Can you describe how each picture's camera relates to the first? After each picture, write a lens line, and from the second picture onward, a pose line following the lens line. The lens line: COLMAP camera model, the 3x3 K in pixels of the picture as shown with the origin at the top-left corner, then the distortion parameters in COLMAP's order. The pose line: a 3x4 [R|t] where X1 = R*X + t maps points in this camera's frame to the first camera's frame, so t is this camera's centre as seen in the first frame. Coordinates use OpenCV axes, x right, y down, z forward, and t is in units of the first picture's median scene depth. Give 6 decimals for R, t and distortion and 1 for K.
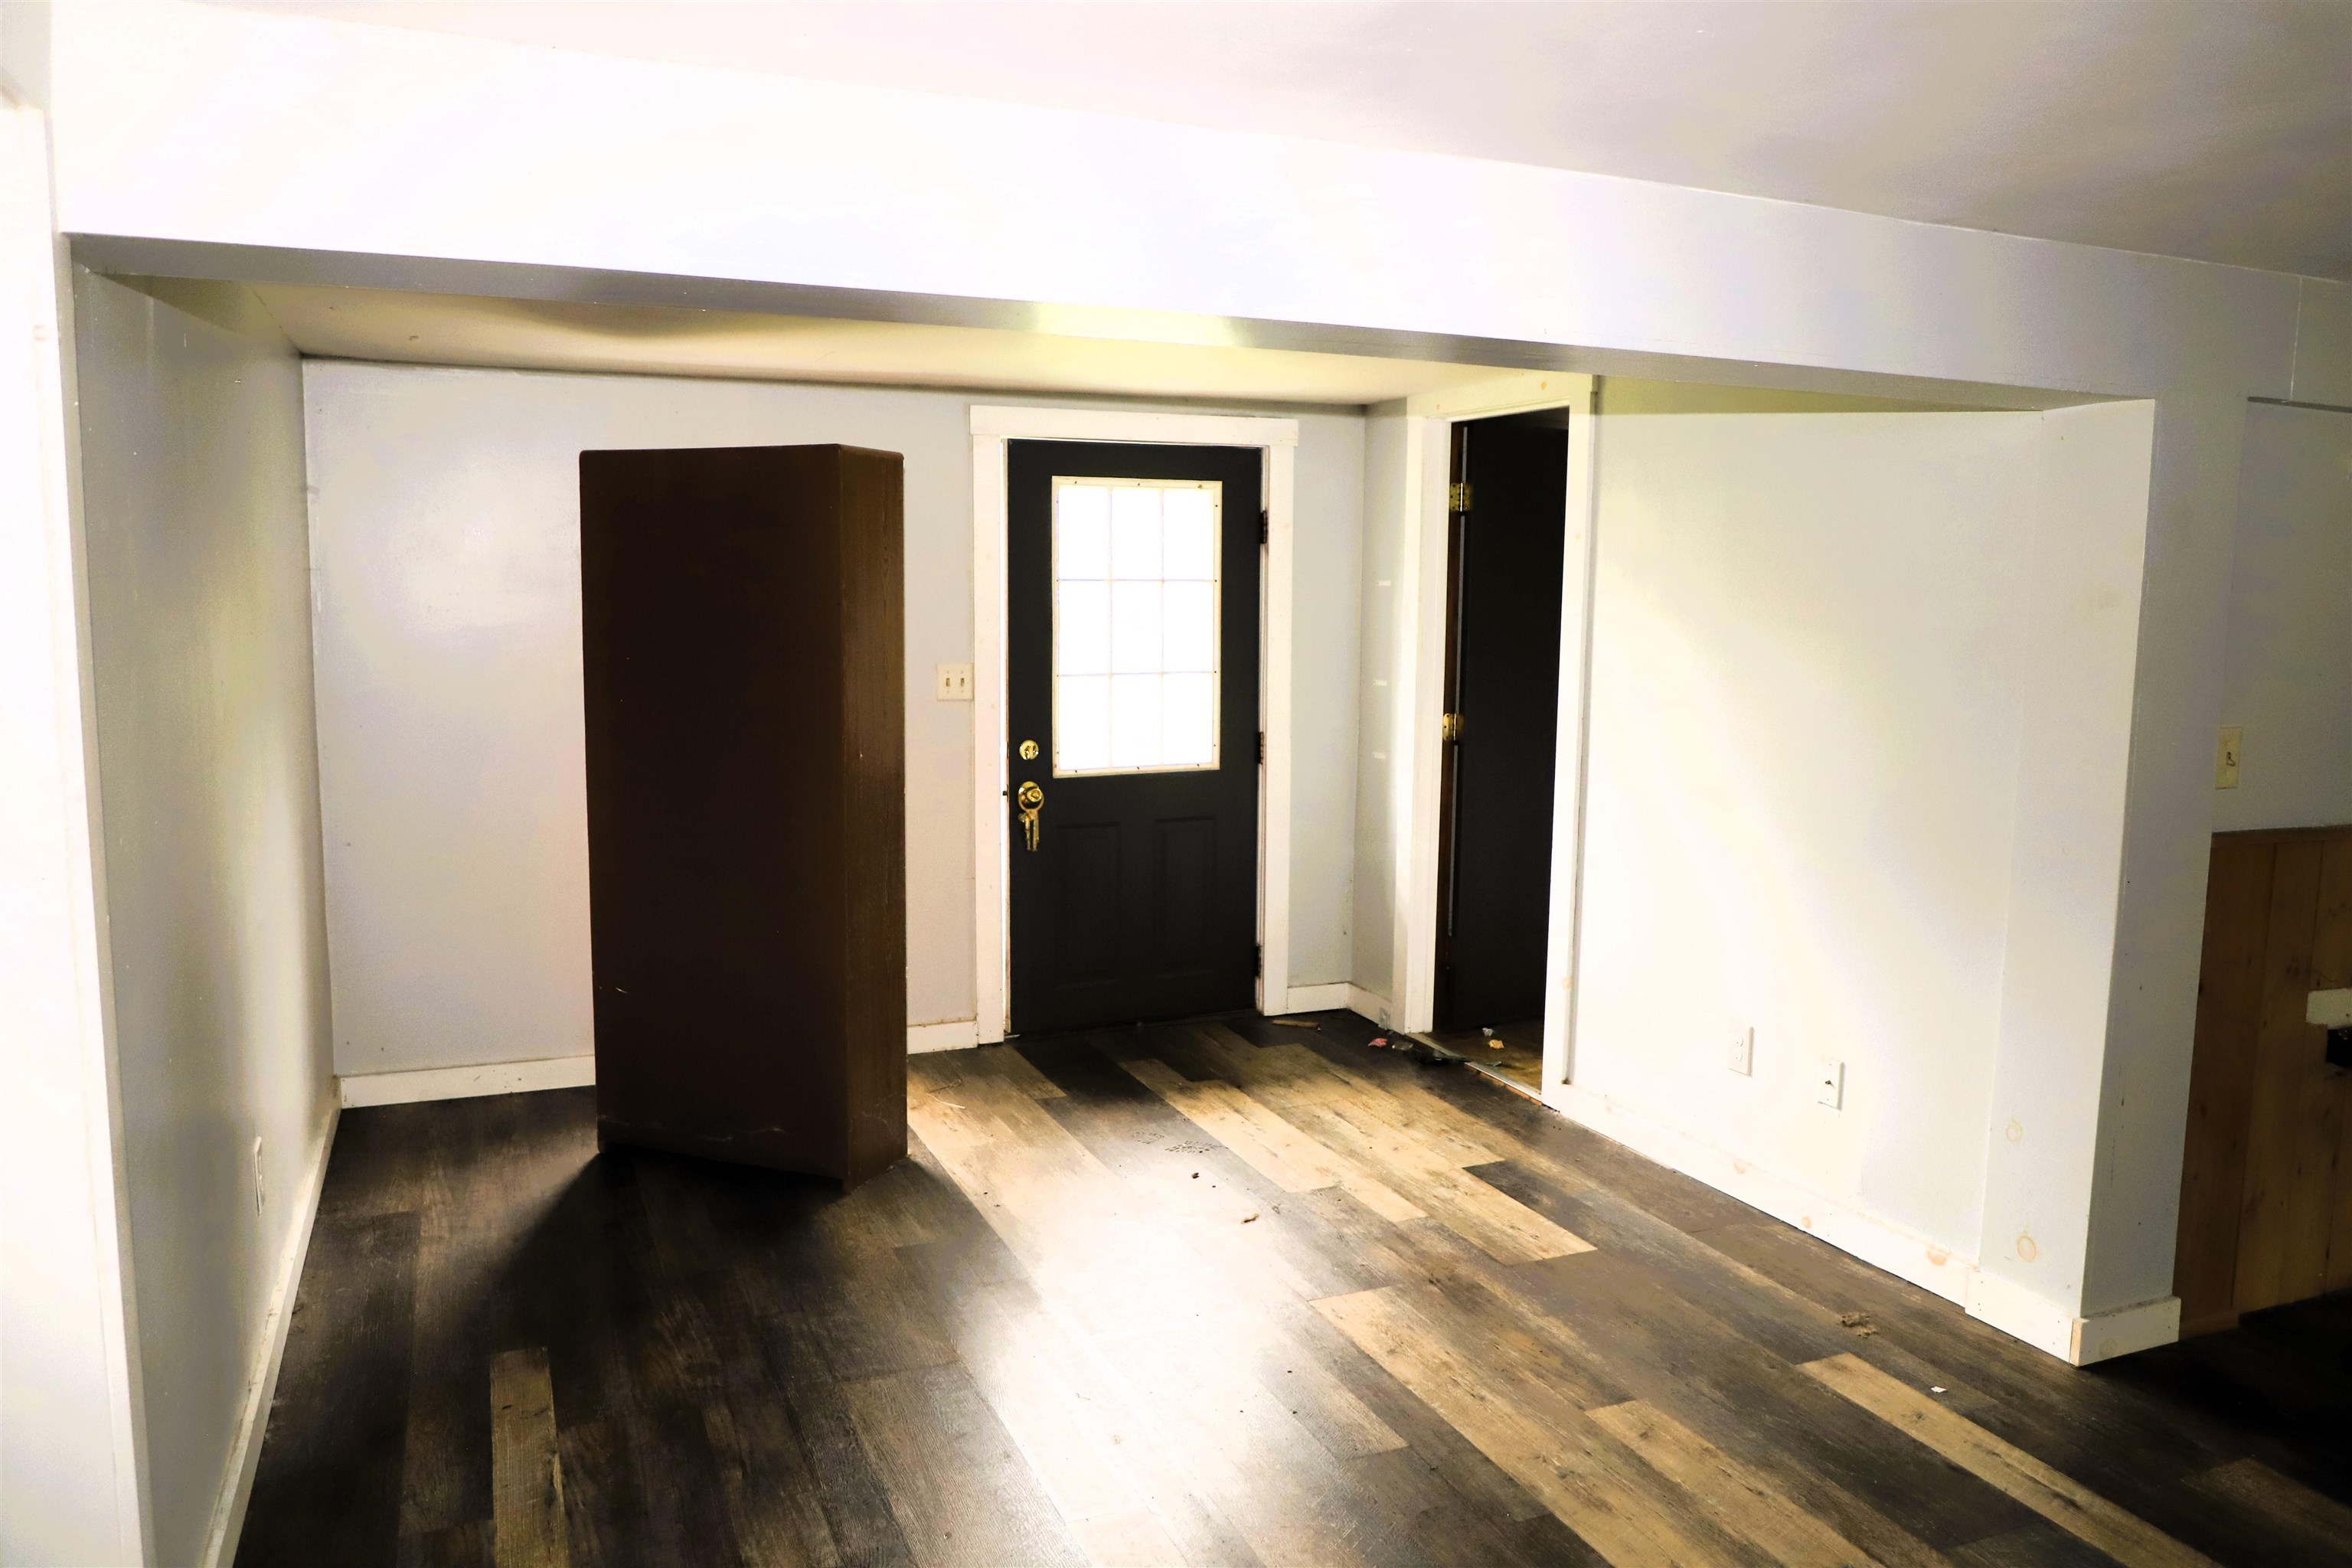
lens RADIAL K [[1684.2, 0, 1176.0], [0, 1684.2, 760.8], [0, 0, 1]] dist [-0.038539, 0.013431]
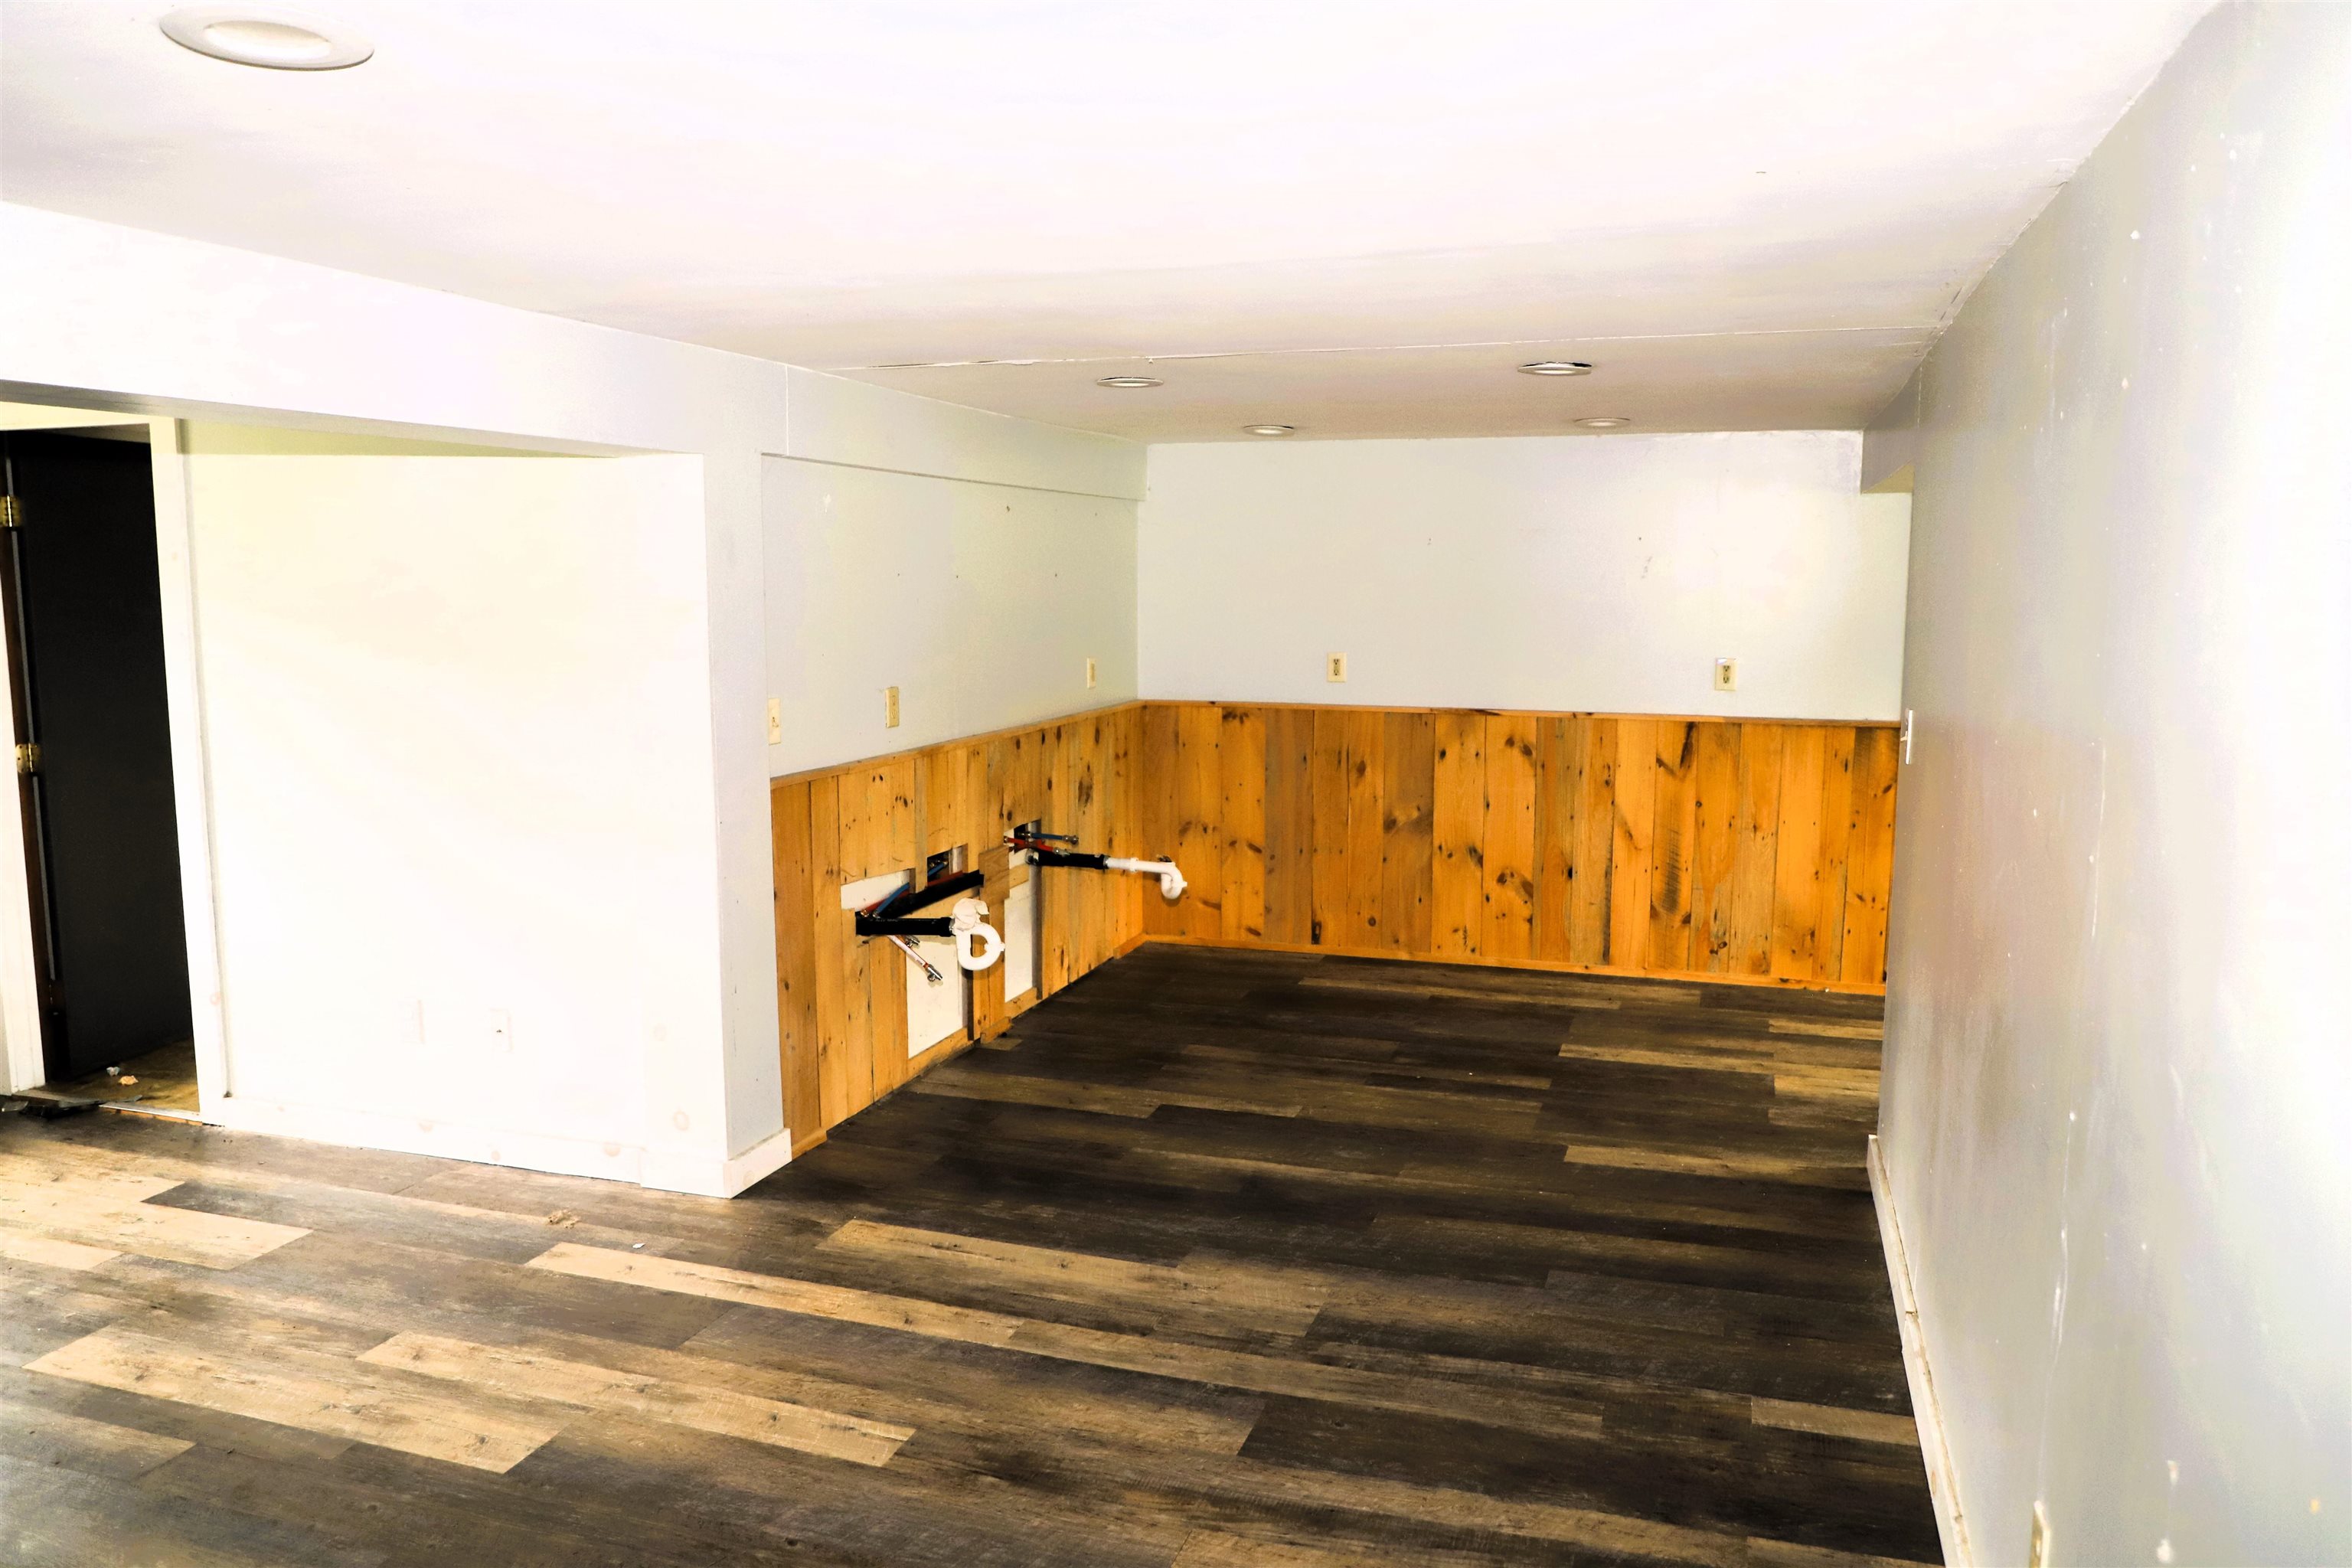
lens RADIAL K [[1684.2, 0, 1176.0], [0, 1684.2, 760.8], [0, 0, 1]] dist [-0.038539, 0.013431]
pose [[0.663271, -0.100293, 0.741629, -0.149940], [0.093207, 0.994334, 0.051108, -0.009280], [-0.742553, 0.035226, 0.668861, -0.135335]]
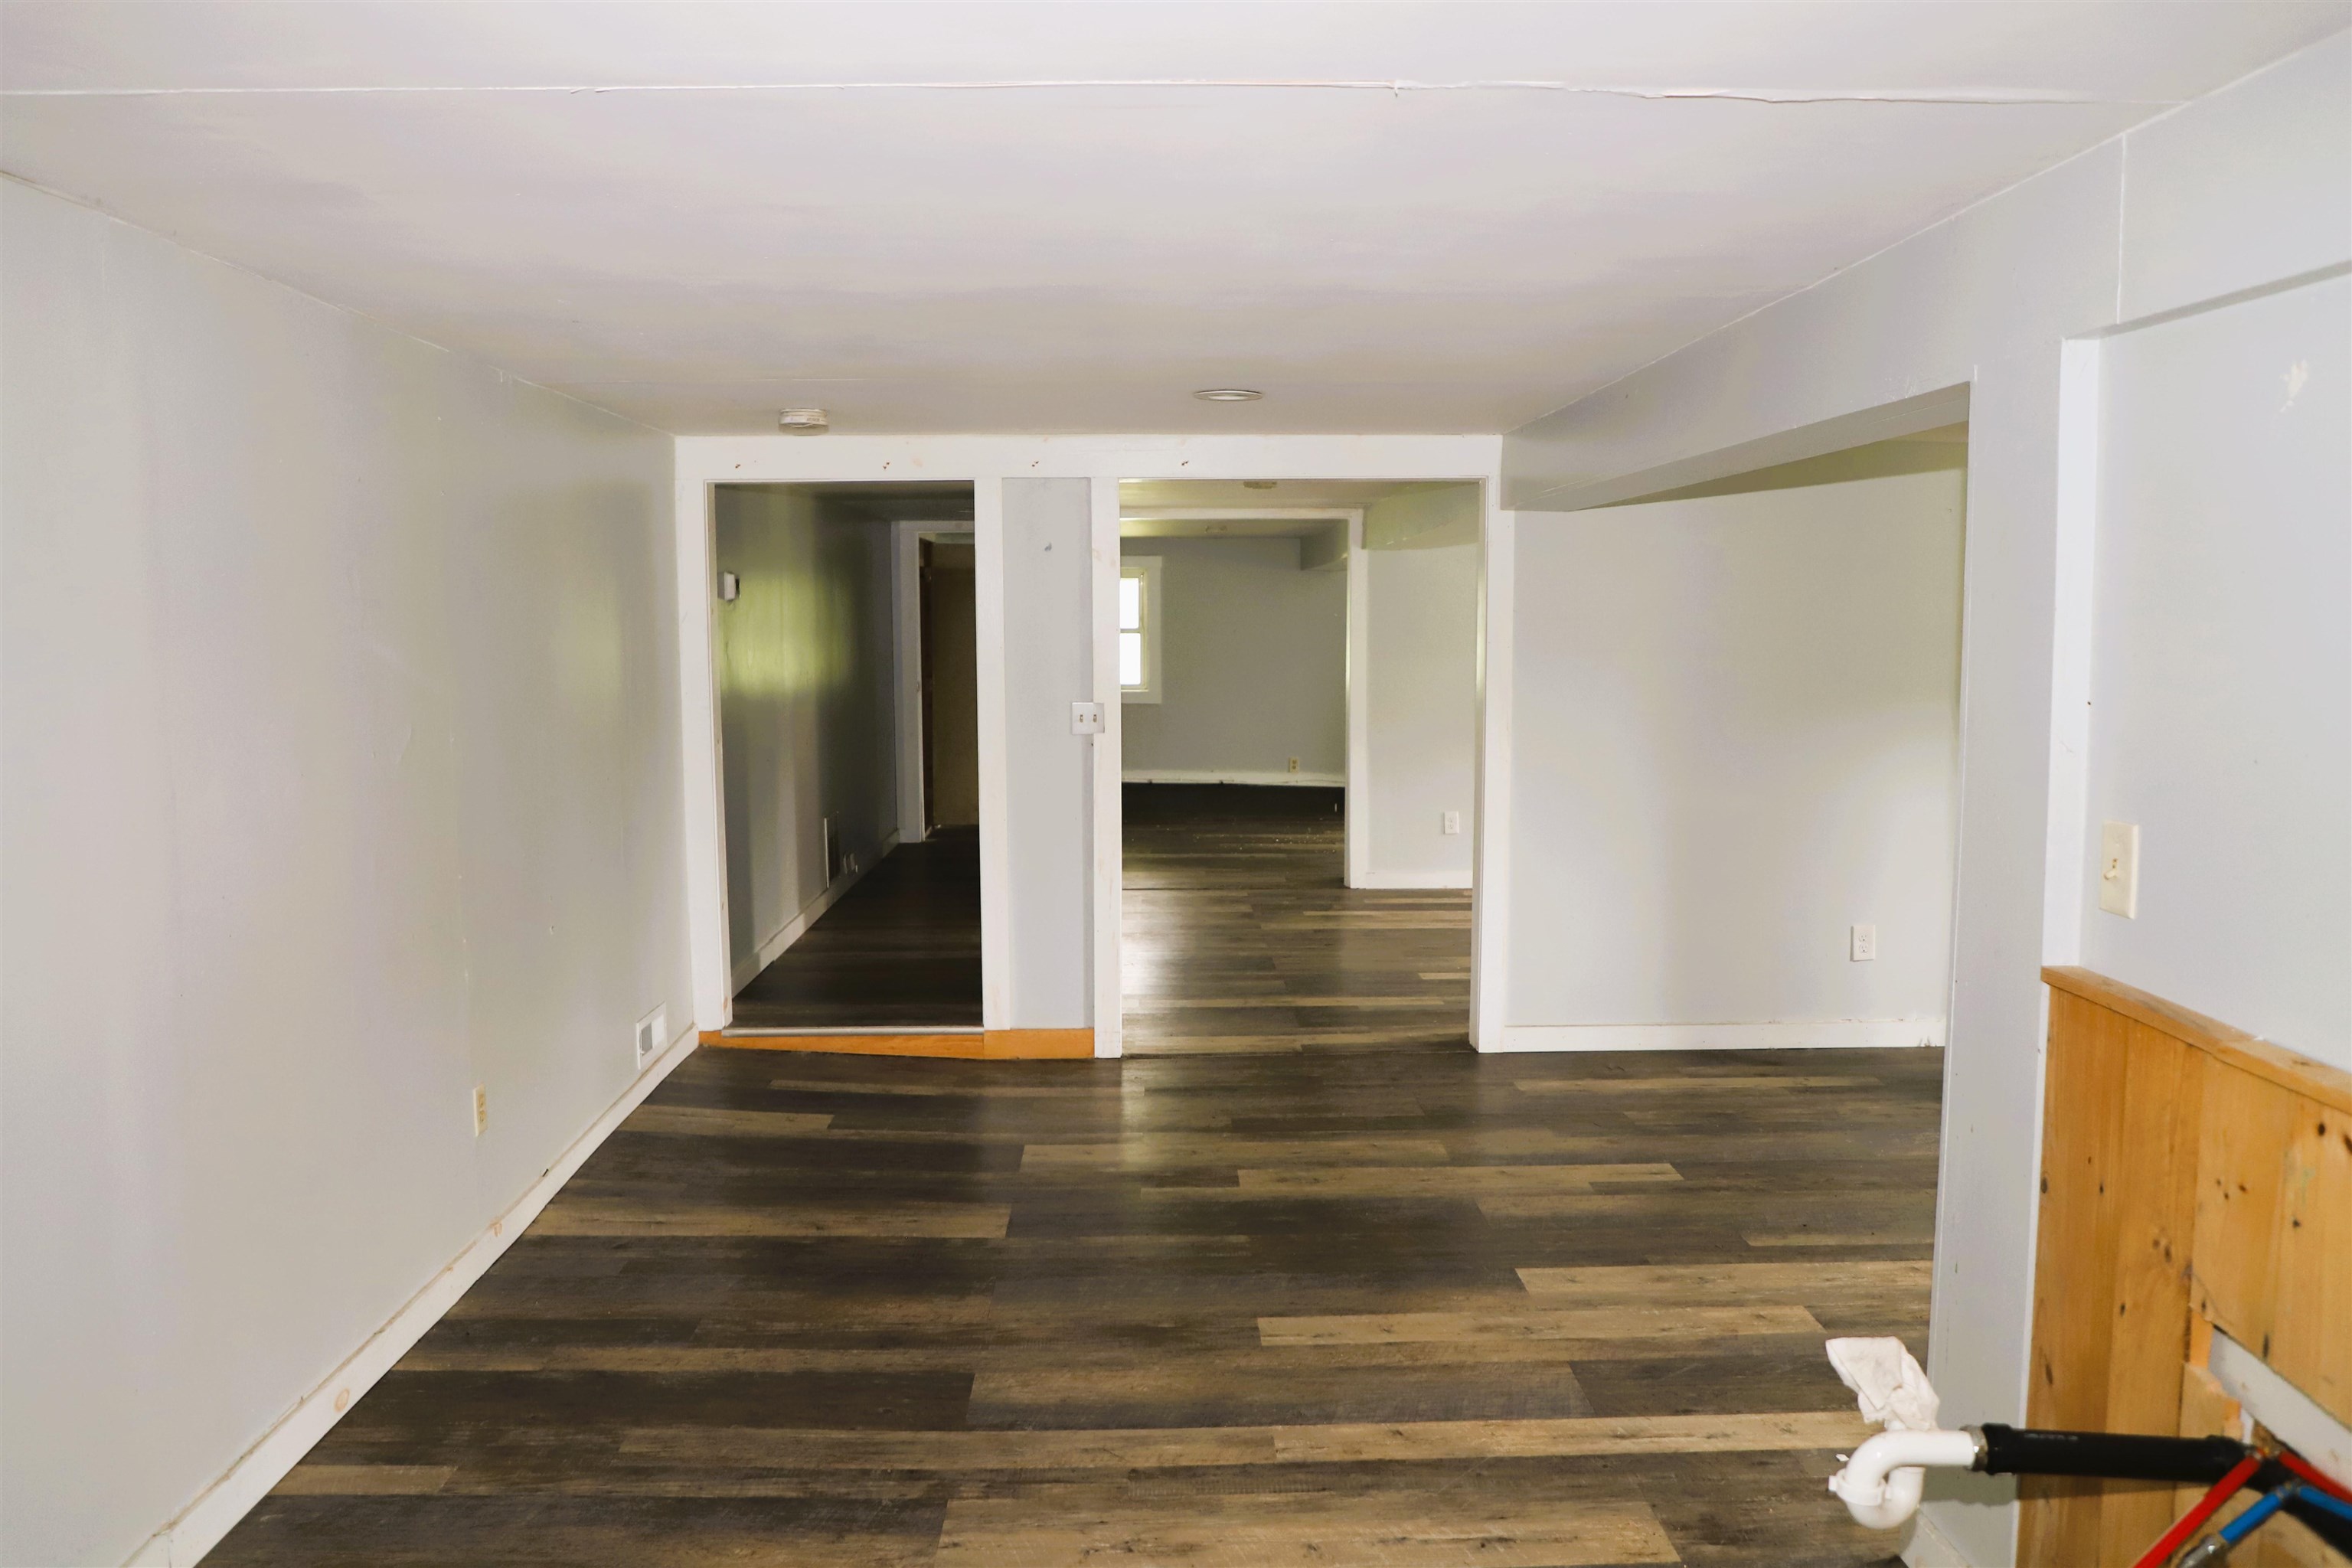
lens RADIAL K [[1684.2, 0, 1176.0], [0, 1684.2, 760.8], [0, 0, 1]] dist [-0.038539, 0.013431]
pose [[-0.368744, 0.067417, -0.927083, 1.296176], [-0.104733, 0.988002, 0.113504, -0.075801], [0.923612, 0.138951, -0.357259, 0.829502]]
